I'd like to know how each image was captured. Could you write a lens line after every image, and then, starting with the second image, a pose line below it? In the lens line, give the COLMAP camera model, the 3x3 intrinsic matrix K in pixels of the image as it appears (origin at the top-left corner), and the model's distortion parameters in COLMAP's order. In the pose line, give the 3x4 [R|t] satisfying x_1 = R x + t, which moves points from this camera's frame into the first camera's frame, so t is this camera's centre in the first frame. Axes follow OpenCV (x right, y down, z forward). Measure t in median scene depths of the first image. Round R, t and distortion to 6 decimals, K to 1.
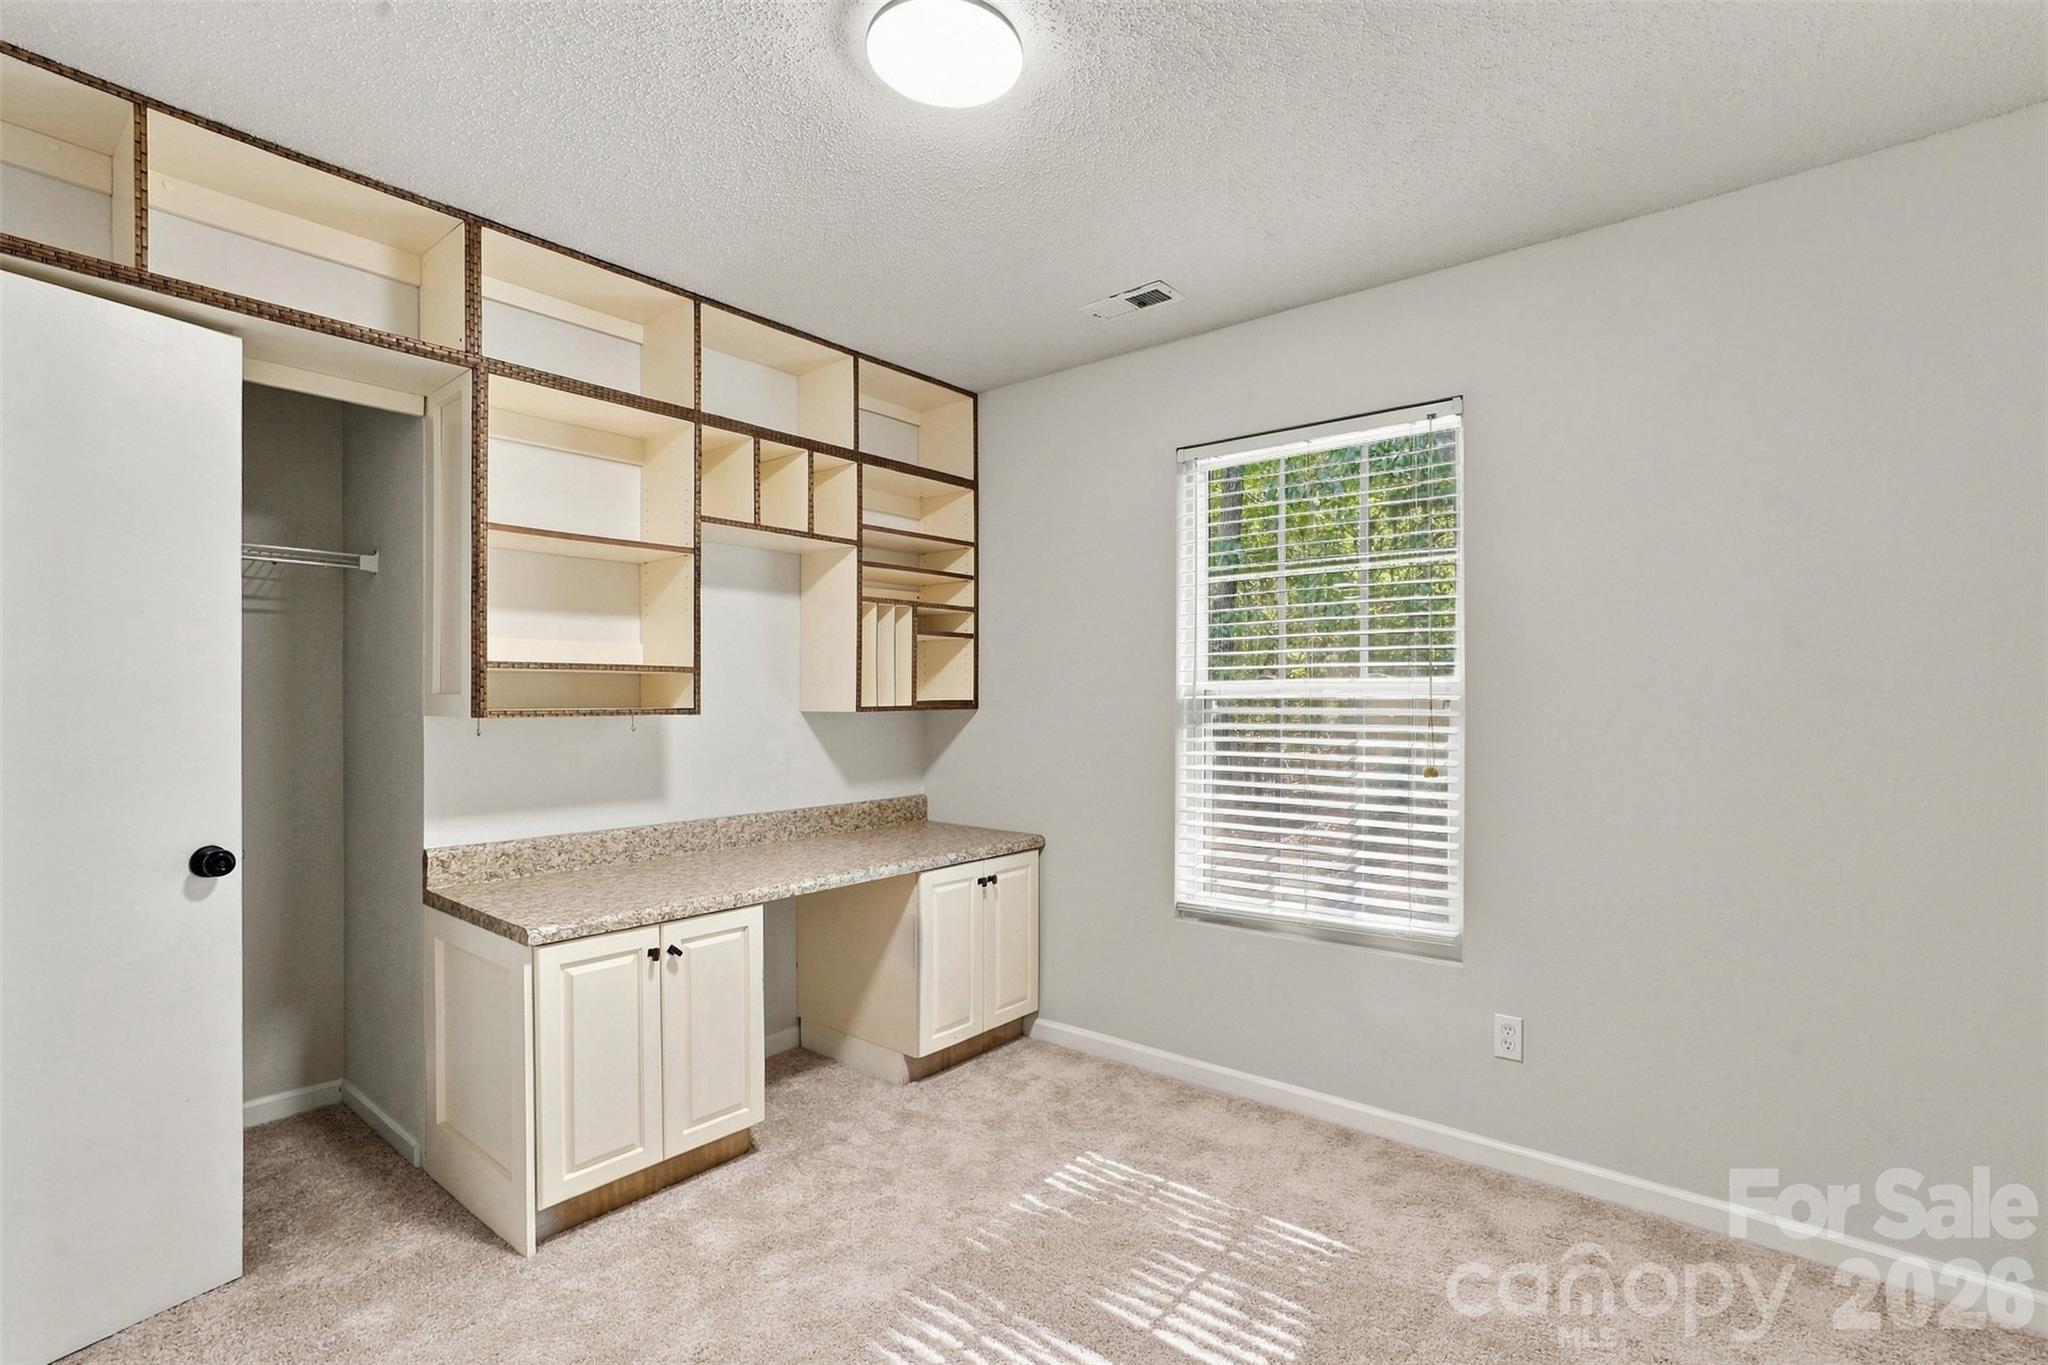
lens RADIAL K [[957.3, 0, 1024.0], [0, 957.3, 682.5], [0, 0, 1]] dist [-0.048507, -0.000341]
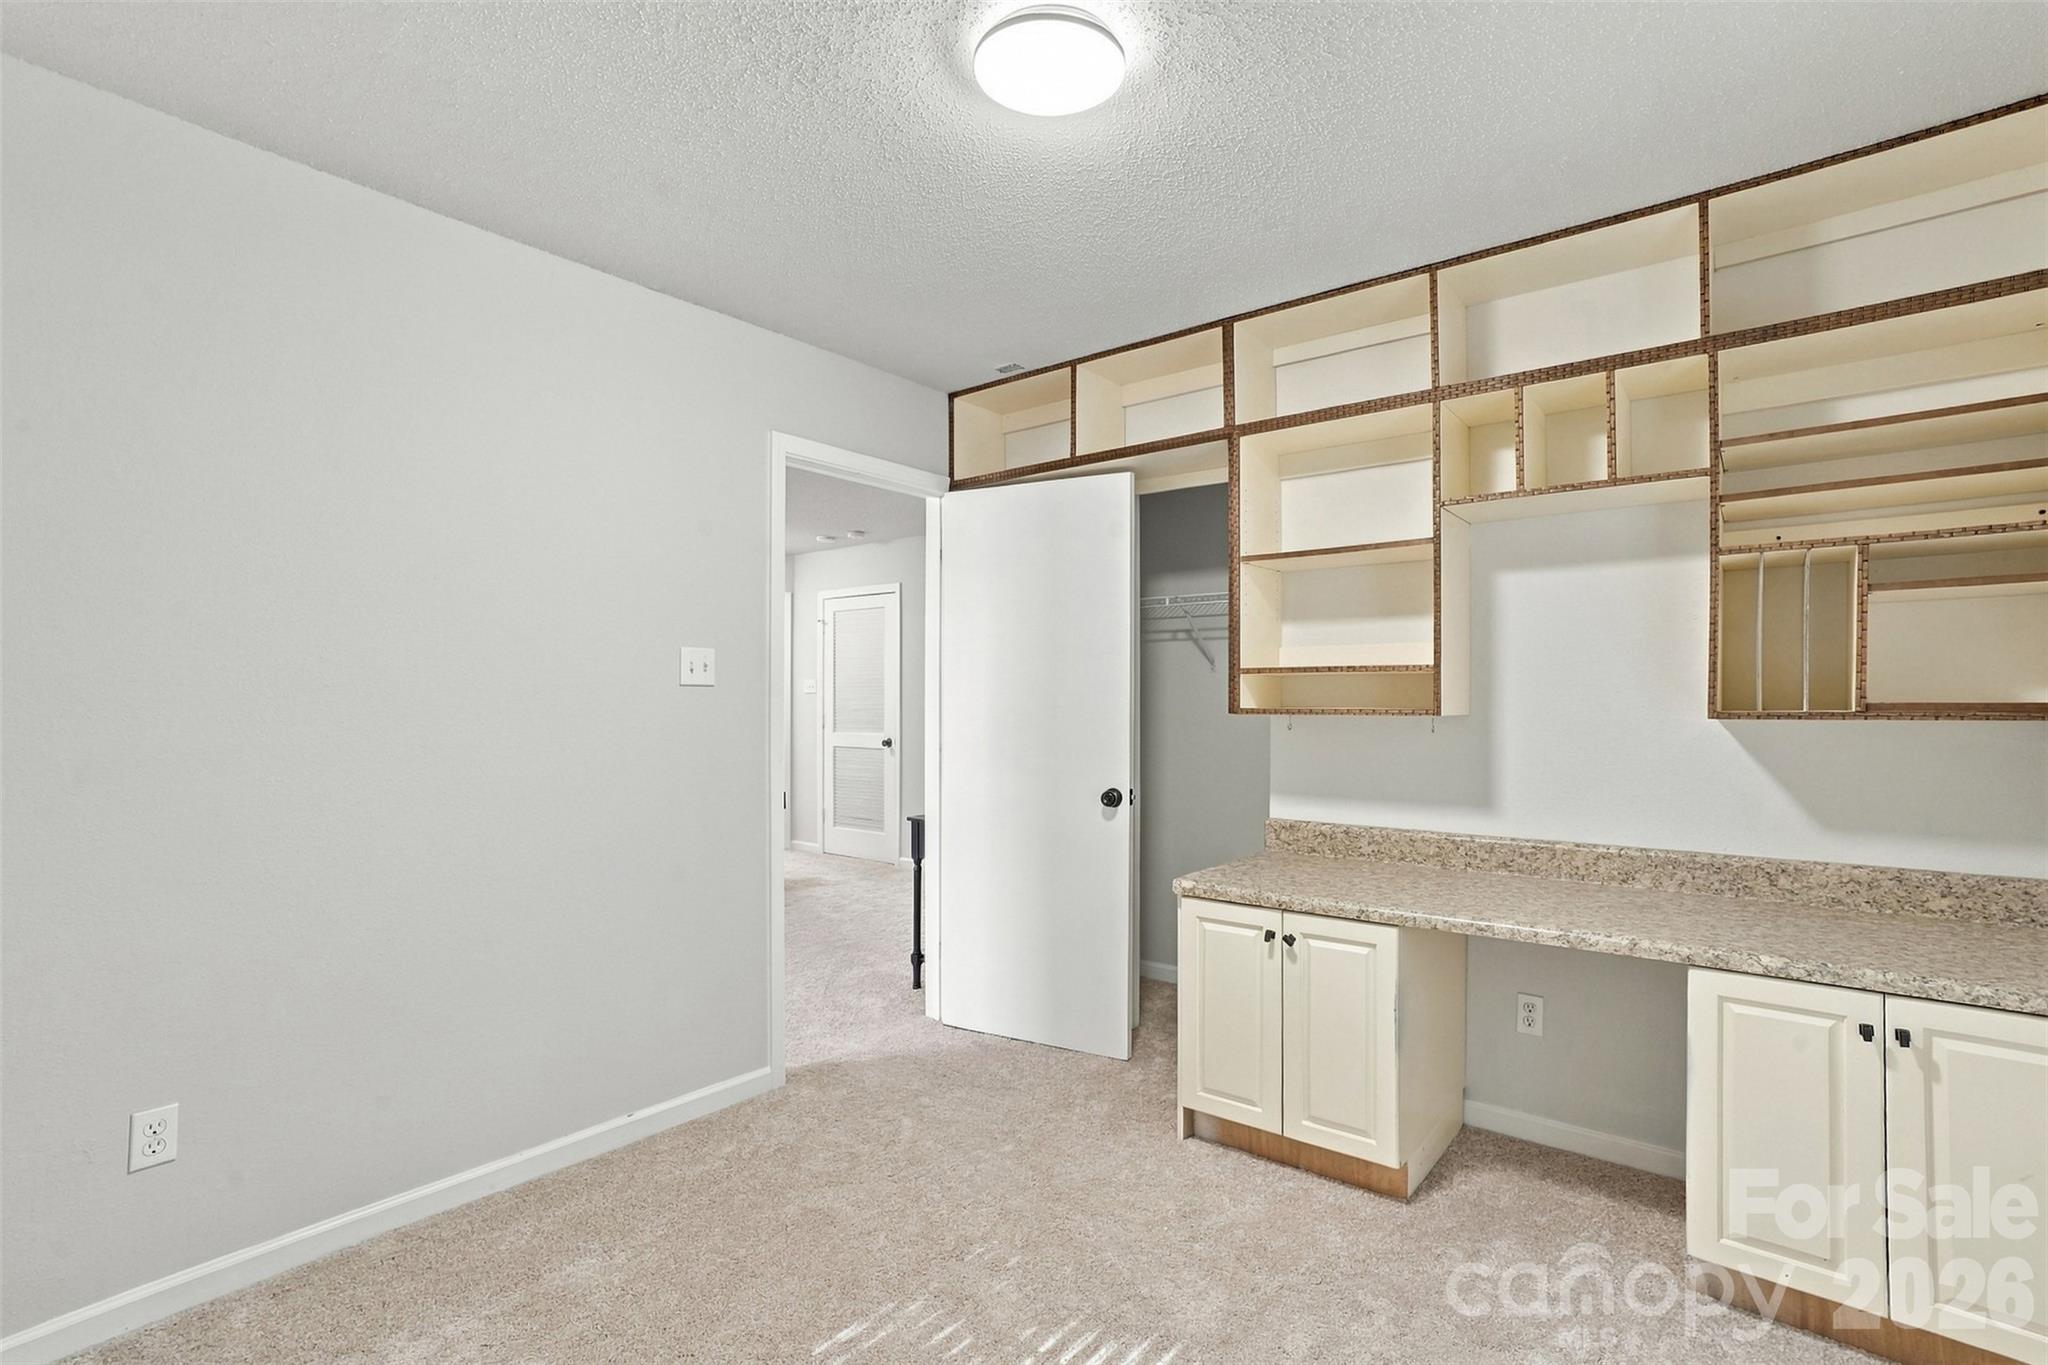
lens RADIAL K [[957.3, 0, 1024.0], [0, 957.3, 682.5], [0, 0, 1]] dist [-0.048507, -0.000341]
pose [[-0.012355, -0.009822, -0.999875, 0.622341], [0.019601, 0.999757, -0.010063, 0.001949], [0.999732, -0.019723, -0.012160, 0.652163]]
